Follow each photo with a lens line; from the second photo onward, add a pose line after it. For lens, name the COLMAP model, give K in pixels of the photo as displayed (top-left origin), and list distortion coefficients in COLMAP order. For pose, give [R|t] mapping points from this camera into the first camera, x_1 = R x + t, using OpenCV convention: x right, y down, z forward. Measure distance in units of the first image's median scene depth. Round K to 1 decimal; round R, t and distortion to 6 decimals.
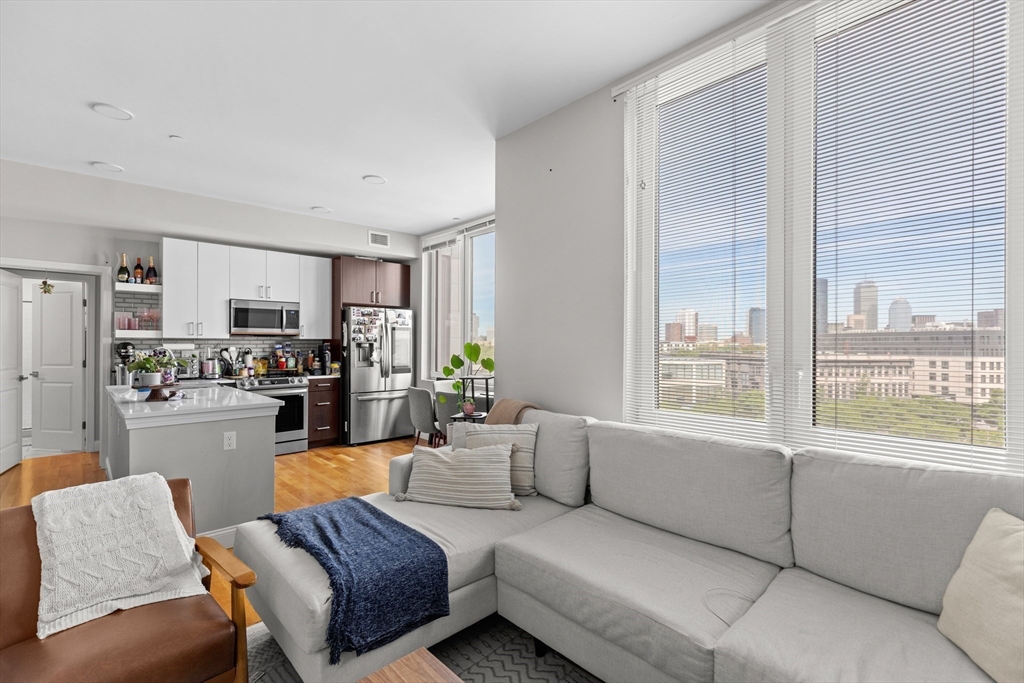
lens RADIAL K [[467.3, 0, 514.7], [0, 467.3, 345.3], [0, 0, 1]] dist [0.002483, 0.000049]
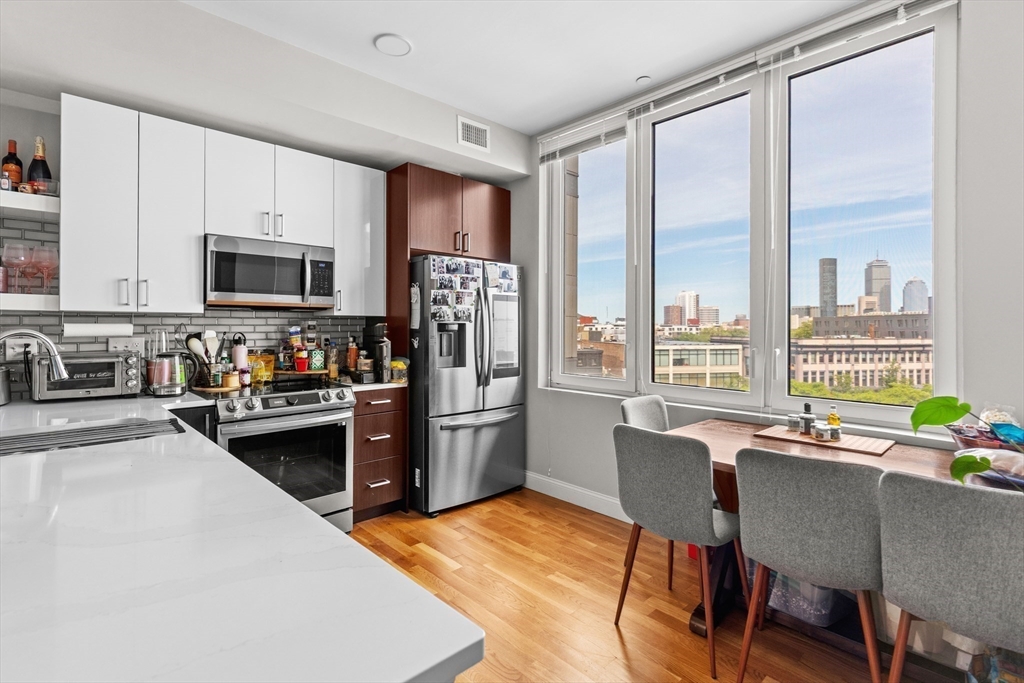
lens RADIAL K [[467.3, 0, 480.1], [0, 467.3, 325.1], [0, 0, 1]] dist [0.002483, 0.000049]
pose [[0.999734, -0.001708, -0.023018, -0.277824], [0.001501, 0.999958, -0.009007, 0.002501], [0.023032, 0.008970, 0.999694, 0.464652]]
